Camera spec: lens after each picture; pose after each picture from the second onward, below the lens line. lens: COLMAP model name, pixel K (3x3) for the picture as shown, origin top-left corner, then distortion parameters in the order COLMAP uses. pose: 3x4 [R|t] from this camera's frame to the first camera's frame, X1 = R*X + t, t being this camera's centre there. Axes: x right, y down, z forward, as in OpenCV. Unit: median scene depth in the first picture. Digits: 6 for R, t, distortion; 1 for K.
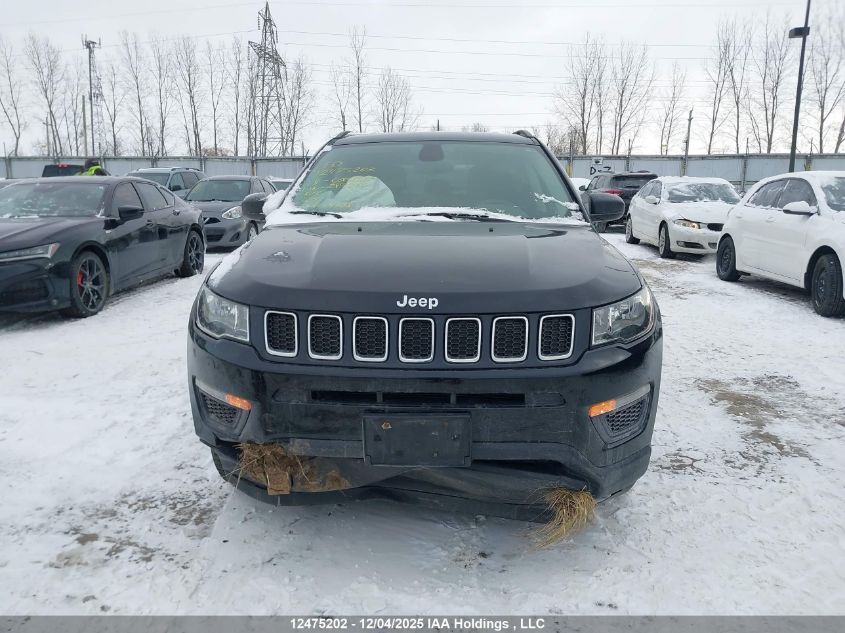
lens RADIAL K [[677.8, 0, 422.7], [0, 677.8, 316.2], [0, 0, 1]] dist [0.031959, -0.038898]
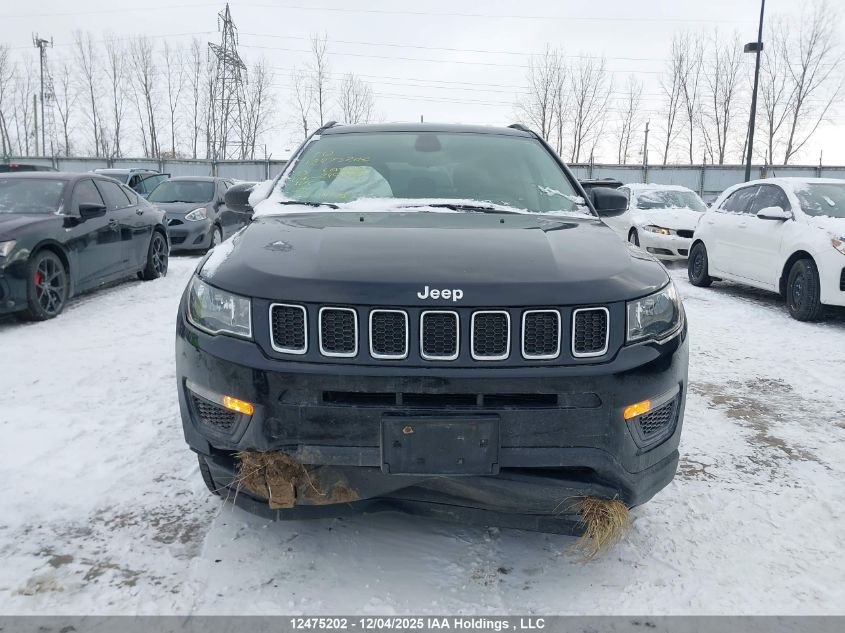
lens RADIAL K [[677.8, 0, 417.5], [0, 677.8, 318.4], [0, 0, 1]] dist [0.031959, -0.038898]
pose [[0.998489, 0.000823, 0.054939, -0.067064], [-0.000270, 0.999949, -0.010082, 0.016361], [-0.054944, 0.010052, 0.998439, 0.072697]]
